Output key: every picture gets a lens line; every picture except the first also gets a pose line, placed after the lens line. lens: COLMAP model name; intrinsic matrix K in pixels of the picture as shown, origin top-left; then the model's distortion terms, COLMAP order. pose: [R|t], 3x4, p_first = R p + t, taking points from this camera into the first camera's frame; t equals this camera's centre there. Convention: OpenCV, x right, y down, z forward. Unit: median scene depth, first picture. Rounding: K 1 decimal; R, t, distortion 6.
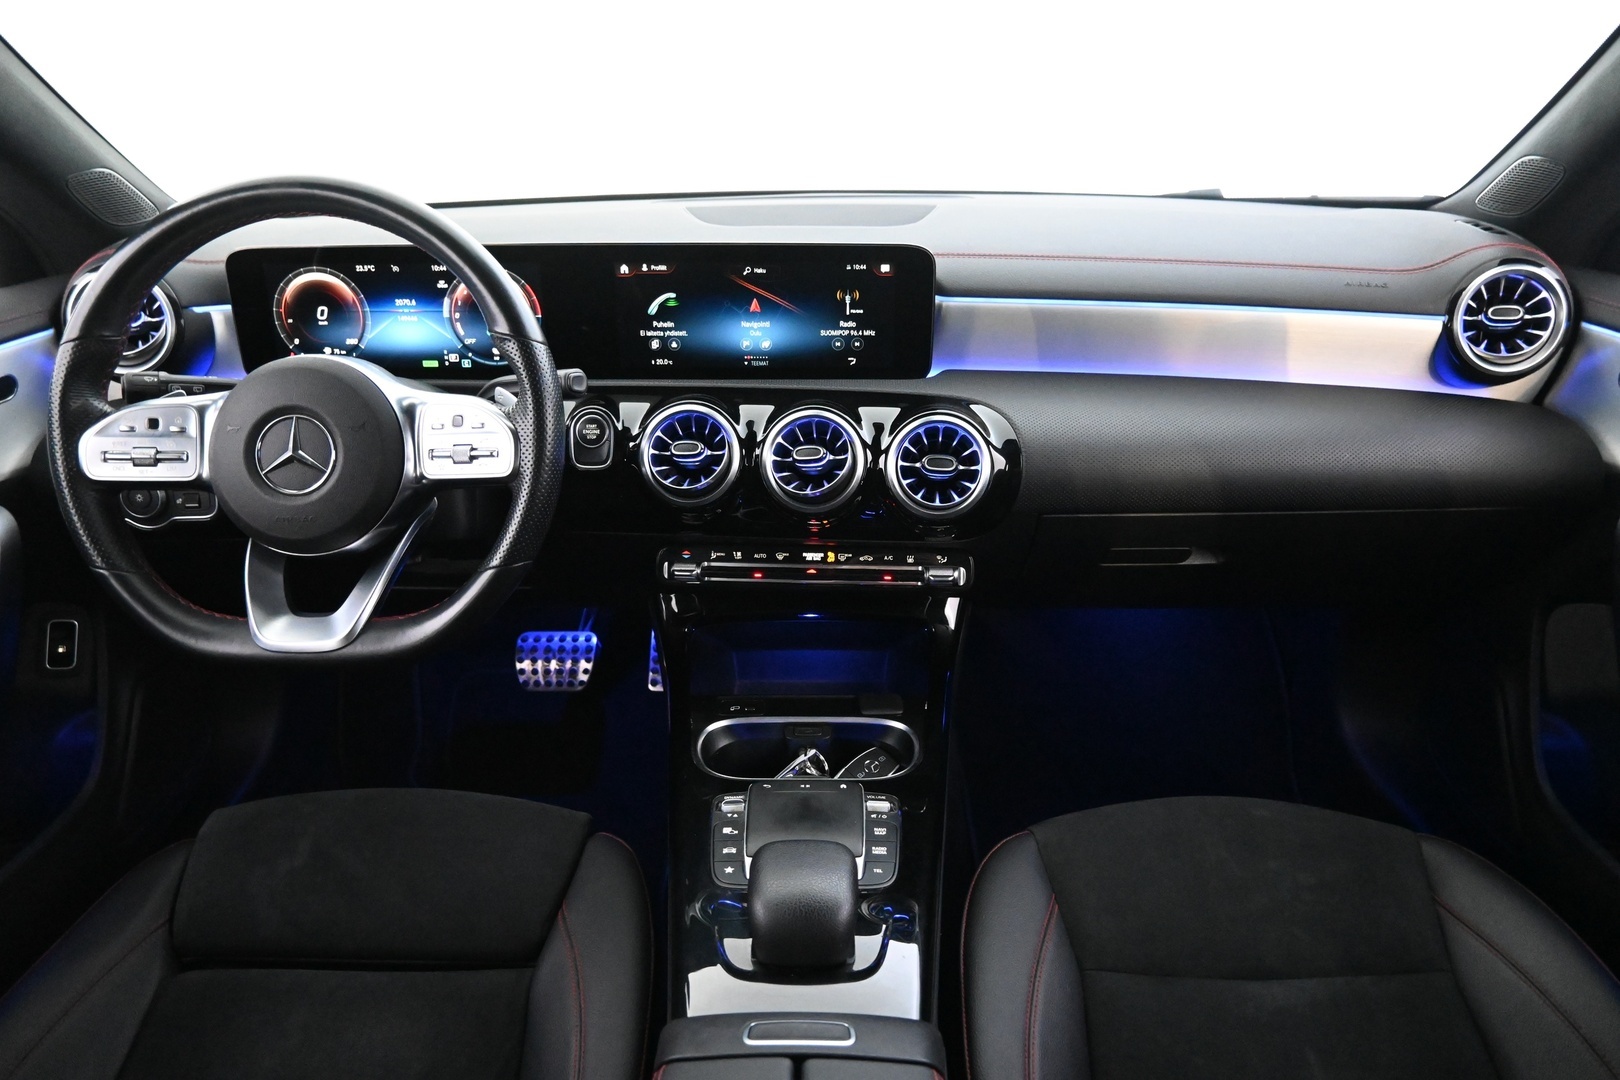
lens RADIAL K [[1096.1, 0, 808.9], [0, 1096.1, 544.2], [0, 0, 1]] dist [-0.002993, -0.001117]
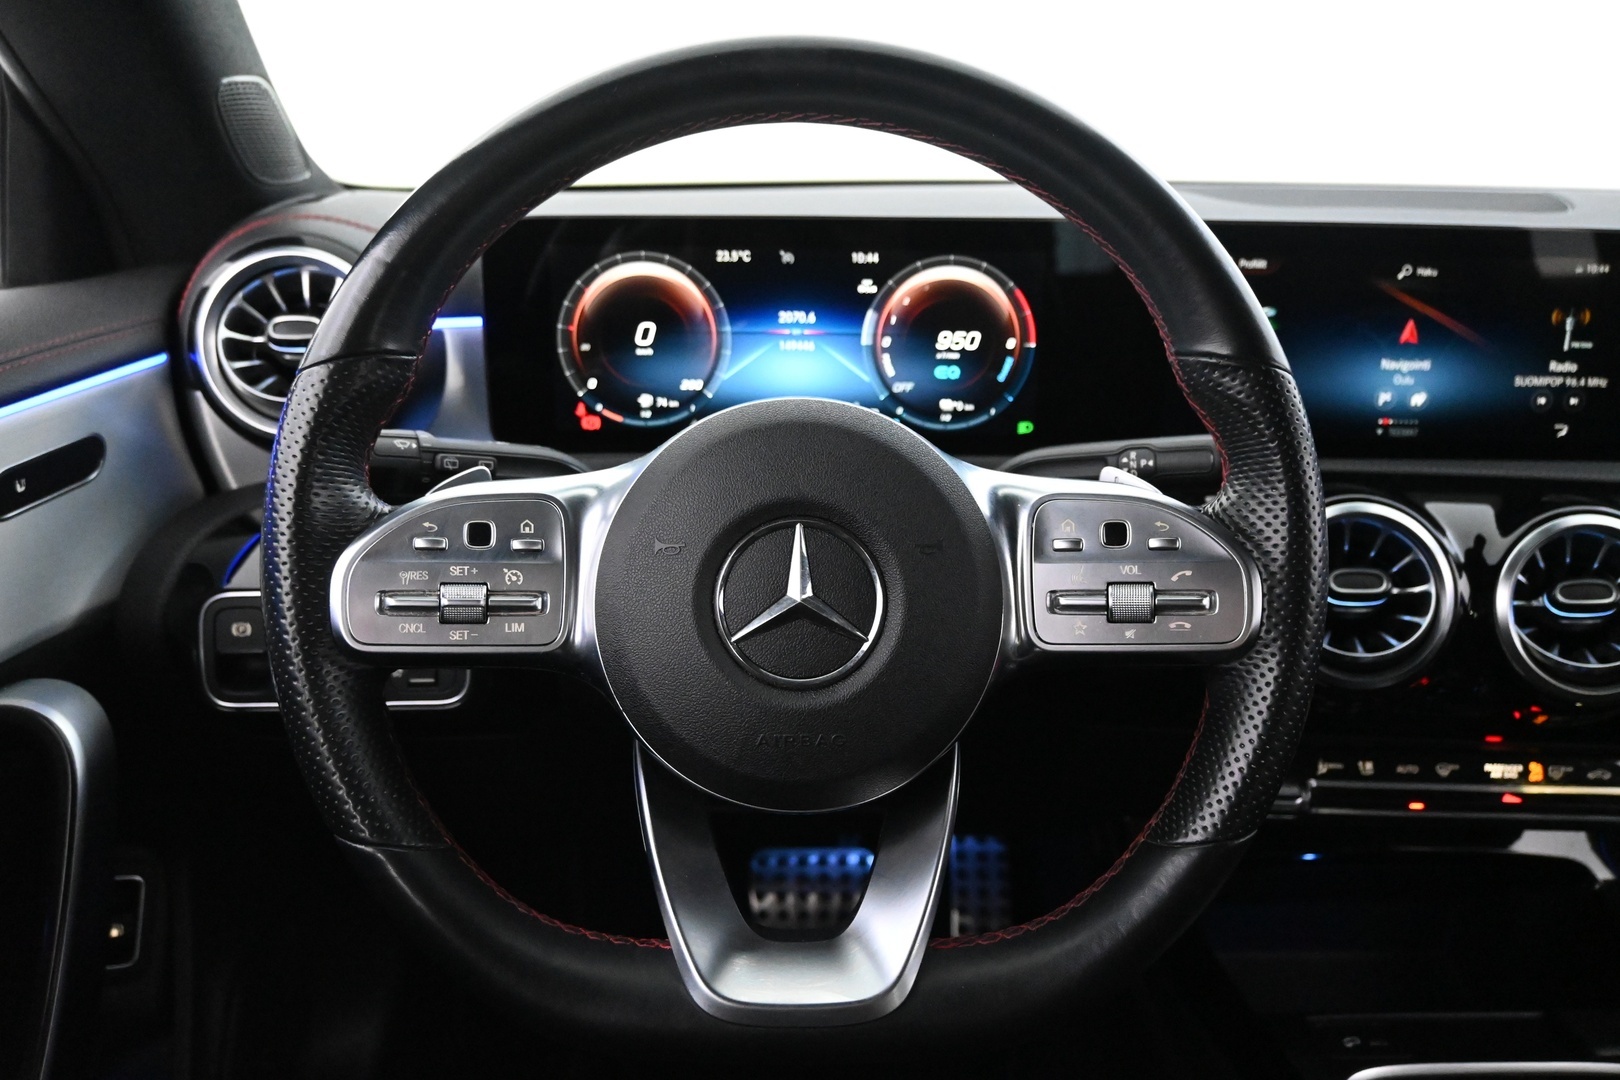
lens RADIAL K [[1283.5, 0, 817.1], [0, 1283.5, 547.7], [0, 0, 1]] dist [-0.007823, -0.000214]
pose [[0.999192, 0.008176, 0.039353, -0.381994], [-0.004764, 0.996283, -0.086014, -0.045593], [-0.039910, 0.085757, 0.995516, 0.350747]]
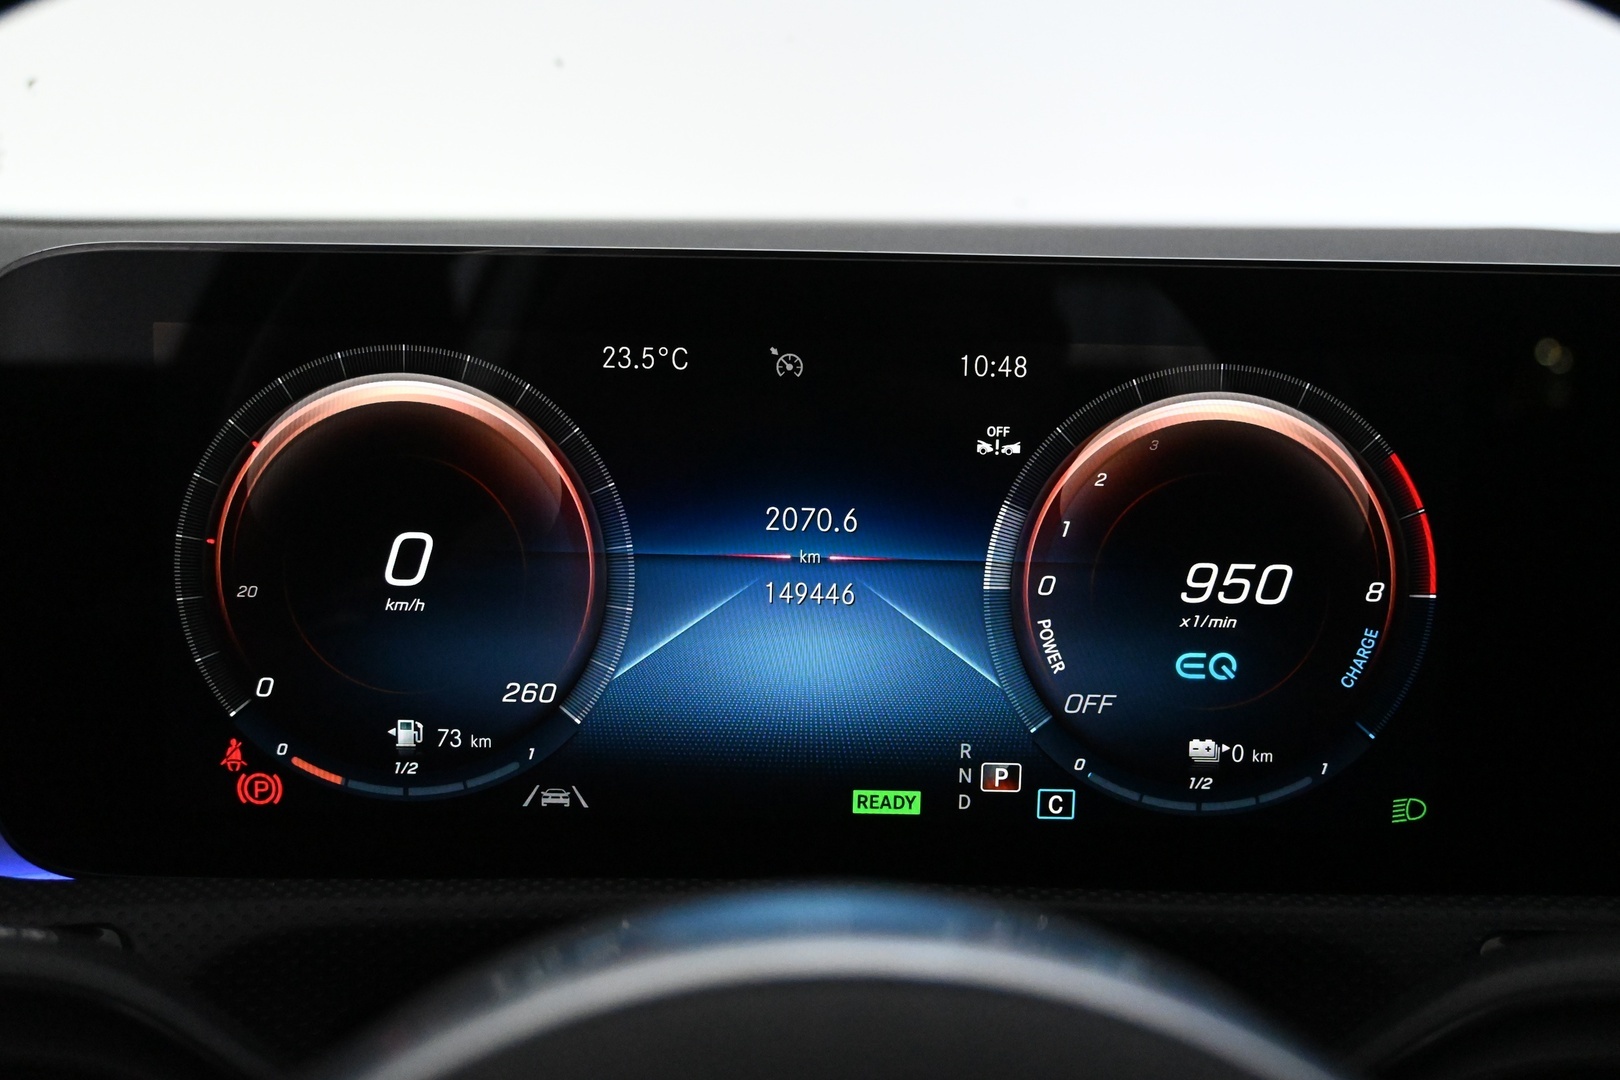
lens RADIAL K [[1700.4, 0, 808.4], [0, 1700.4, 540.0], [0, 0, 1]] dist [0.028553, 0.000000]
pose [[0.999145, 0.023100, 0.034274, -0.379063], [-0.015311, 0.977103, -0.212216, -0.146249], [-0.038391, 0.211510, 0.976622, 0.675873]]
